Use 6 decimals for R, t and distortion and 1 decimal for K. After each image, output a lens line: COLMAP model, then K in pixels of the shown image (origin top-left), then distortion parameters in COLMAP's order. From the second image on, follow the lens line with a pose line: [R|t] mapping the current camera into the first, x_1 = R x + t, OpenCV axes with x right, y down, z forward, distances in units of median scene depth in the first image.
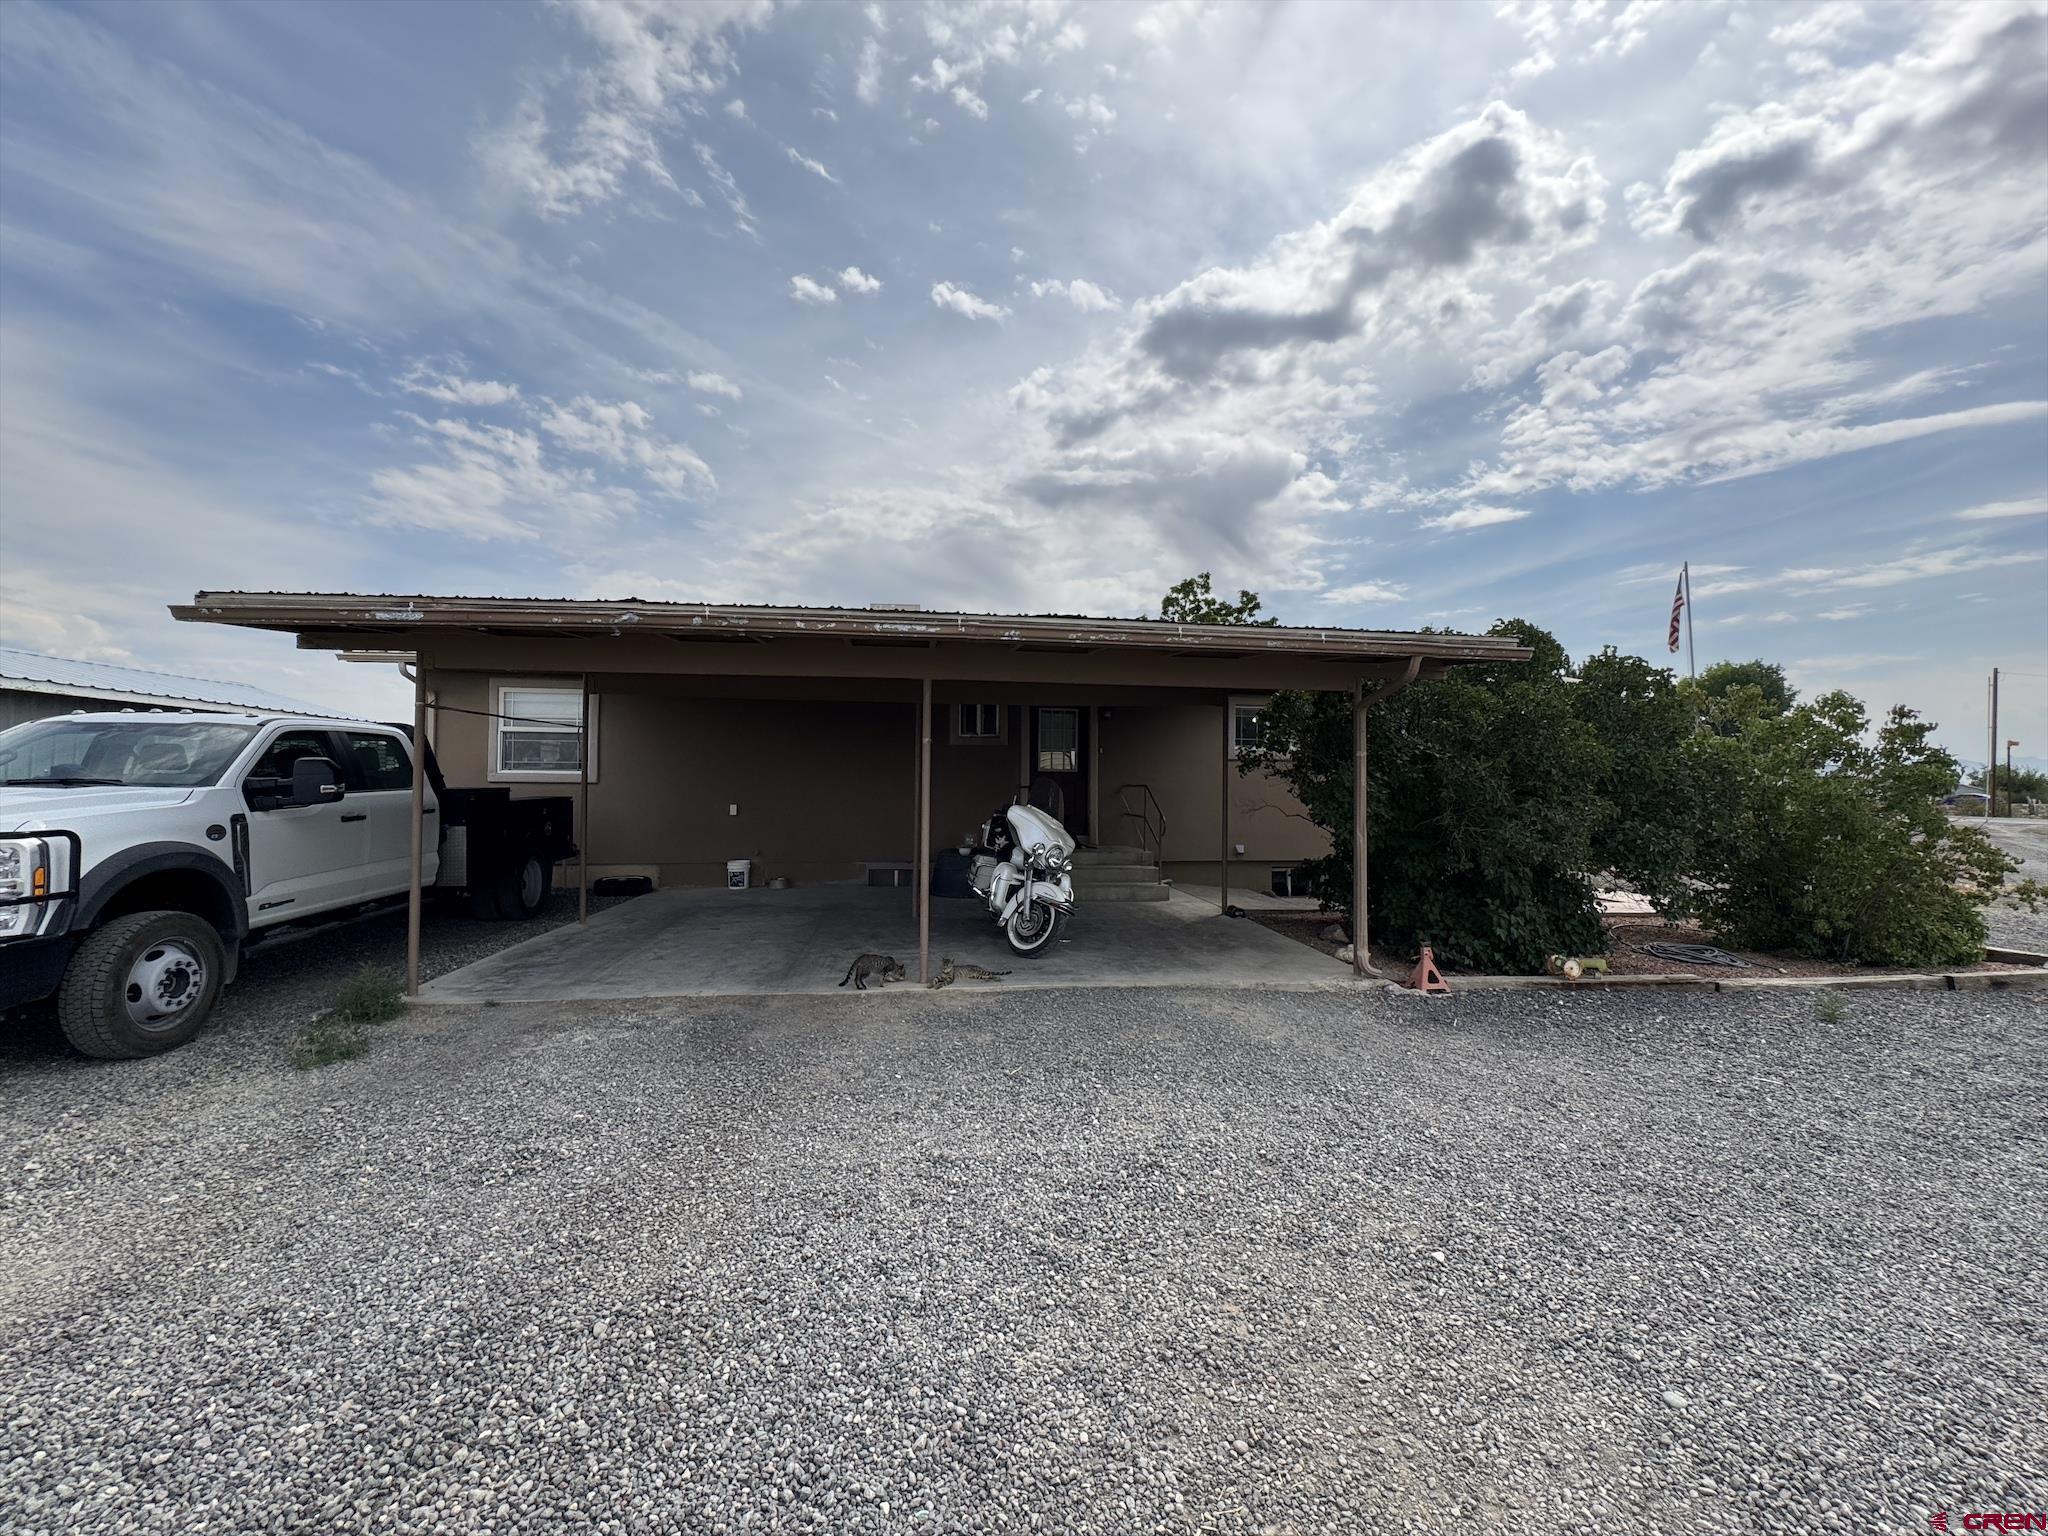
lens RADIAL K [[821.0, 0, 1024.0], [0, 821.0, 768.0], [0, 0, 1]] dist [-0.000302, 0.000146]
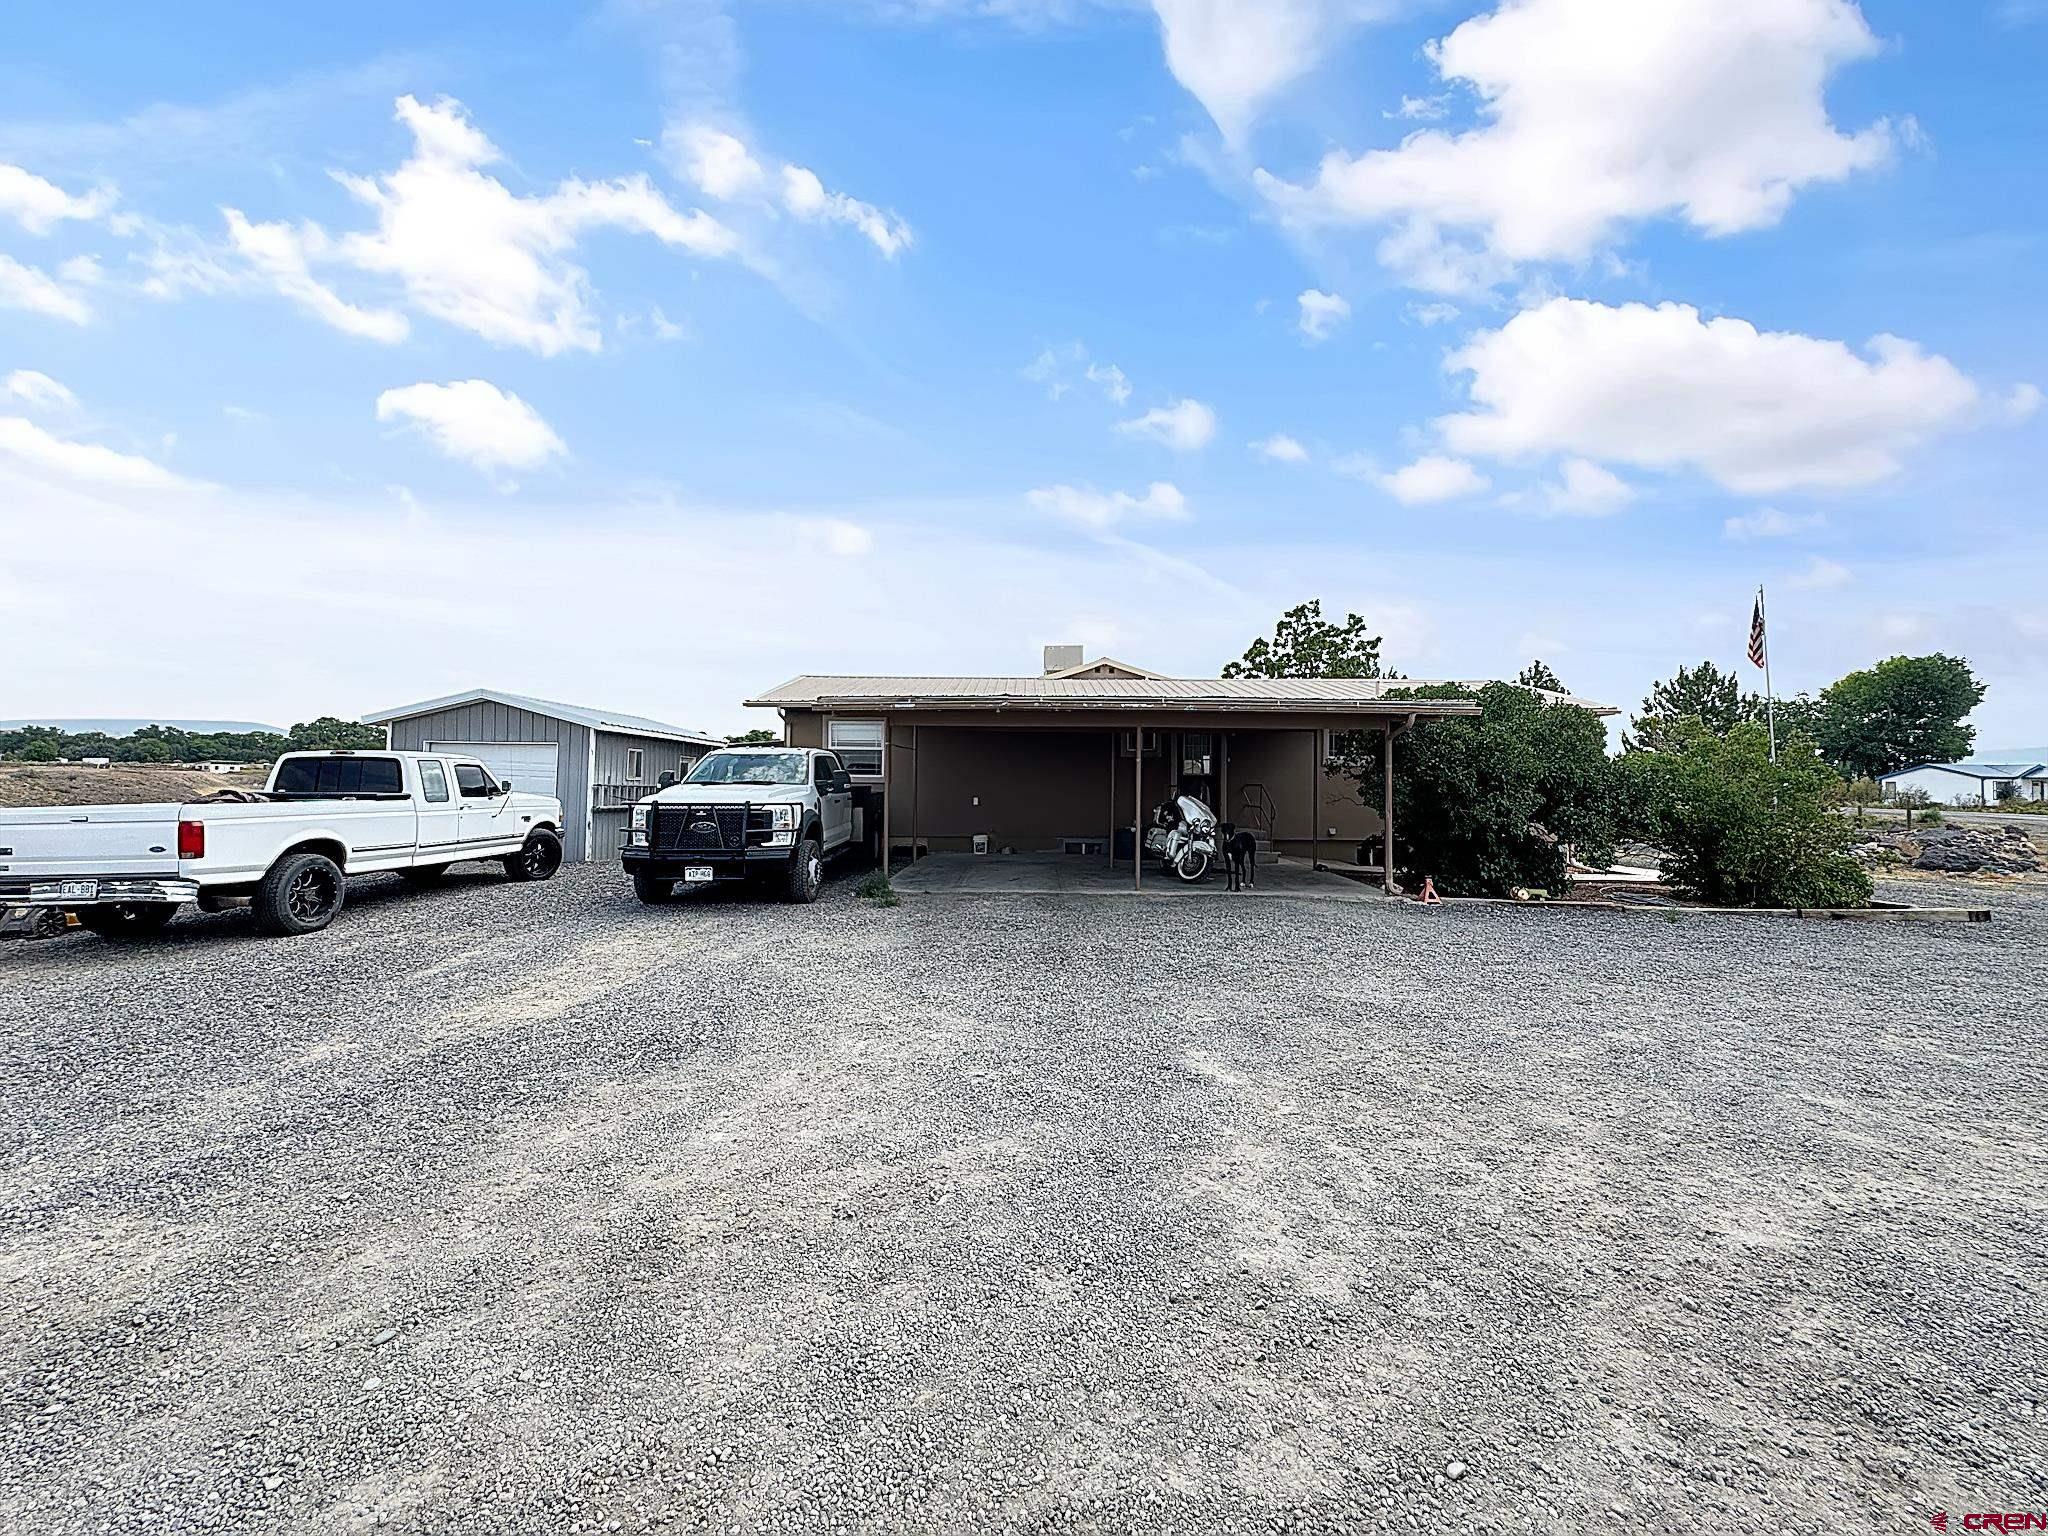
lens RADIAL K [[821.0, 0, 1024.0], [0, 821.0, 768.0], [0, 0, 1]] dist [-0.000302, 0.000146]
pose [[0.990748, -0.001944, -0.135704, -0.101336], [0.001881, 0.999998, -0.000589, -0.012484], [0.135705, 0.000328, 0.990749, -0.715863]]
